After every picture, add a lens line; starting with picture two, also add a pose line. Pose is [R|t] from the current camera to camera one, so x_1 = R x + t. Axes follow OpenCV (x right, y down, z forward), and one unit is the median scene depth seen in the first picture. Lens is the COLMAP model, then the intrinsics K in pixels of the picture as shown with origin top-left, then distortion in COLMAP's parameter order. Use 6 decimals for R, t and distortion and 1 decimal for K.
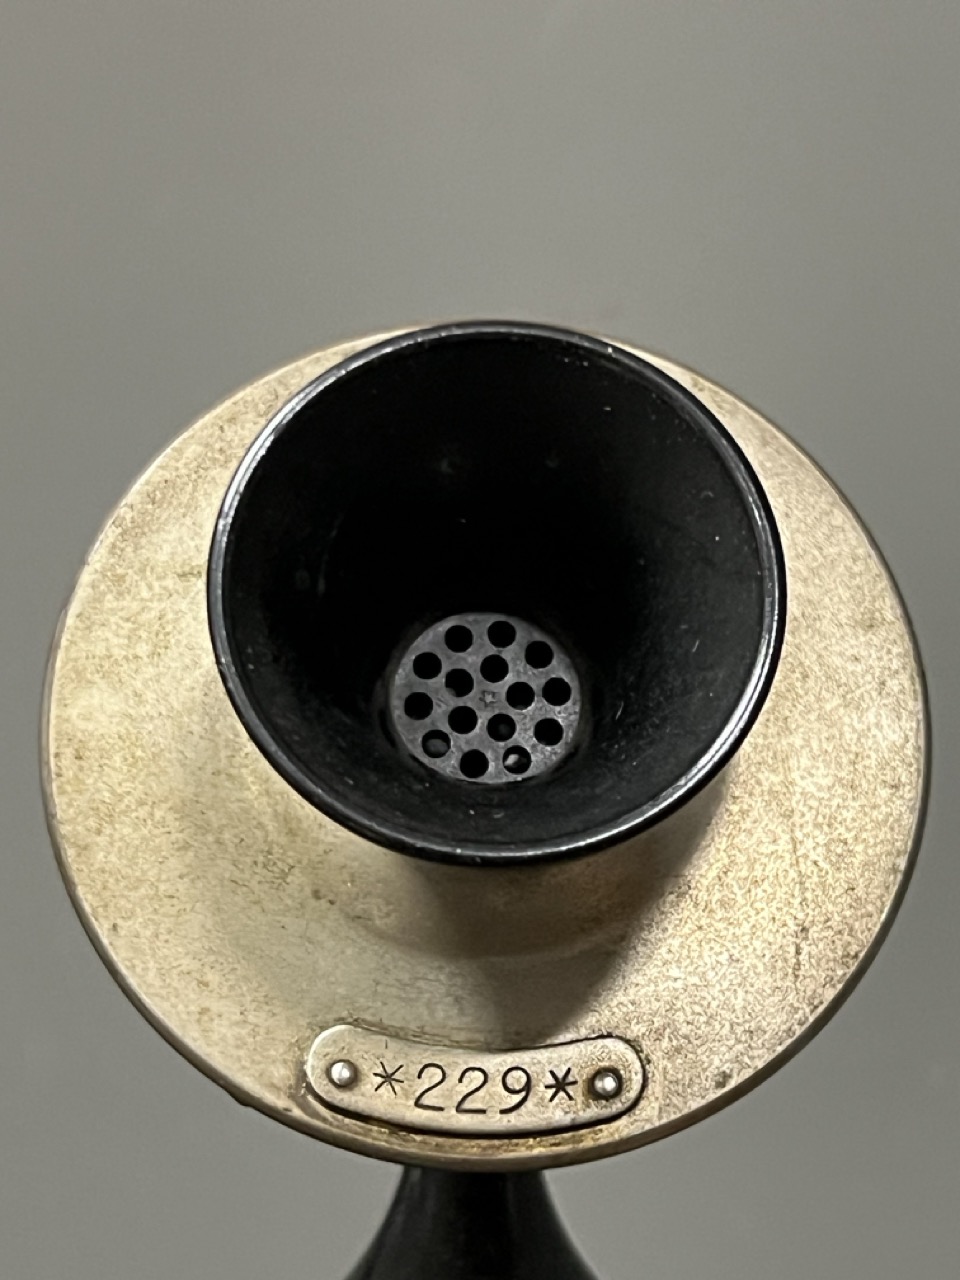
lens RADIAL K [[2826.0, 0, 480.0], [0, 2826.0, 640.0], [0, 0, 1]] dist [0.238314, -0.010762]
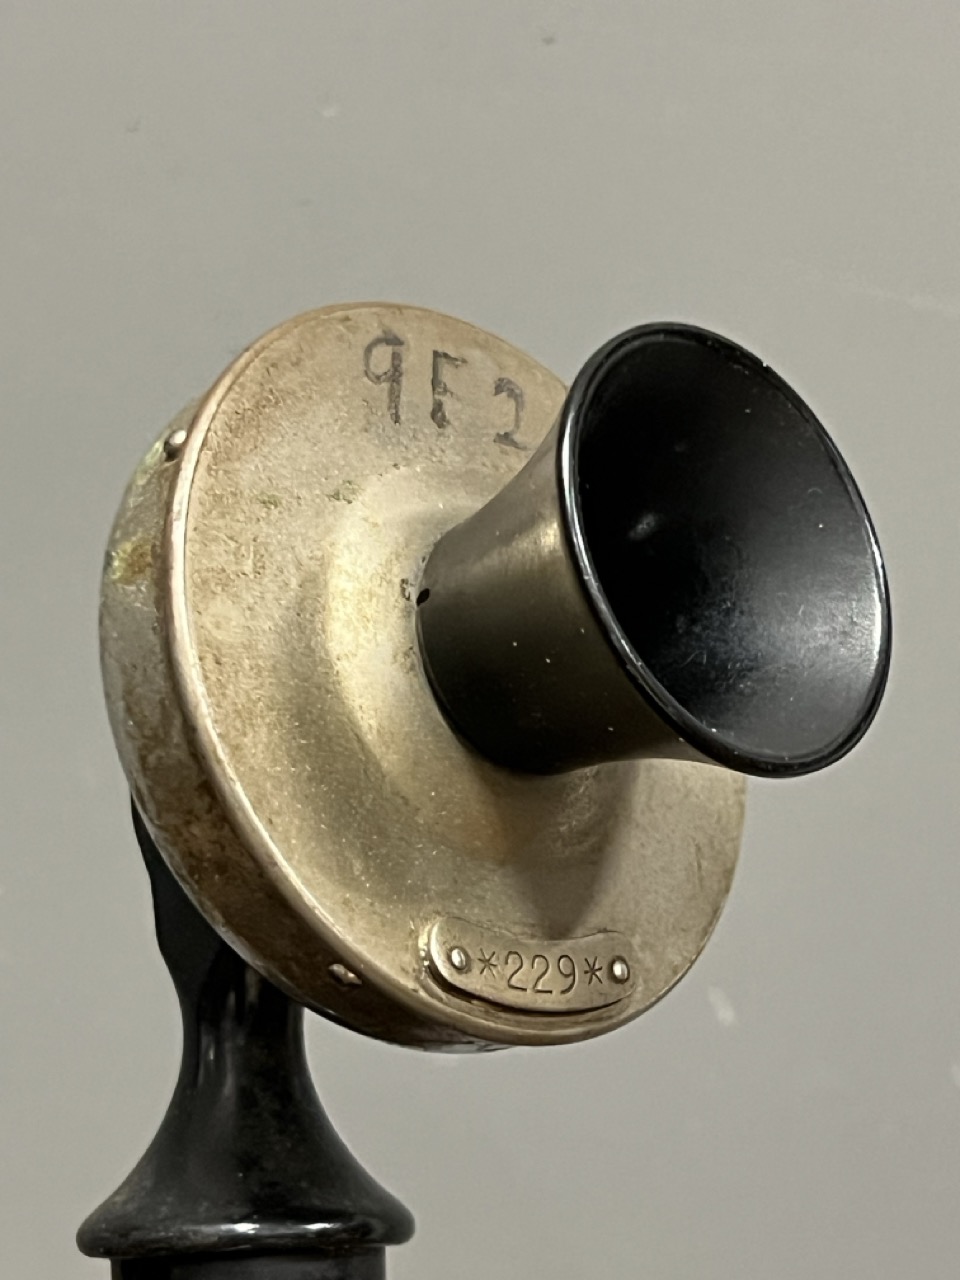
lens RADIAL K [[2826.0, 0, 480.0], [0, 2826.0, 640.0], [0, 0, 1]] dist [0.238314, -0.010762]
pose [[0.735410, 0.086576, 0.672069, -0.799364], [-0.069139, 0.996215, -0.052678, 0.083865], [-0.674086, -0.007726, 0.738612, 0.159670]]
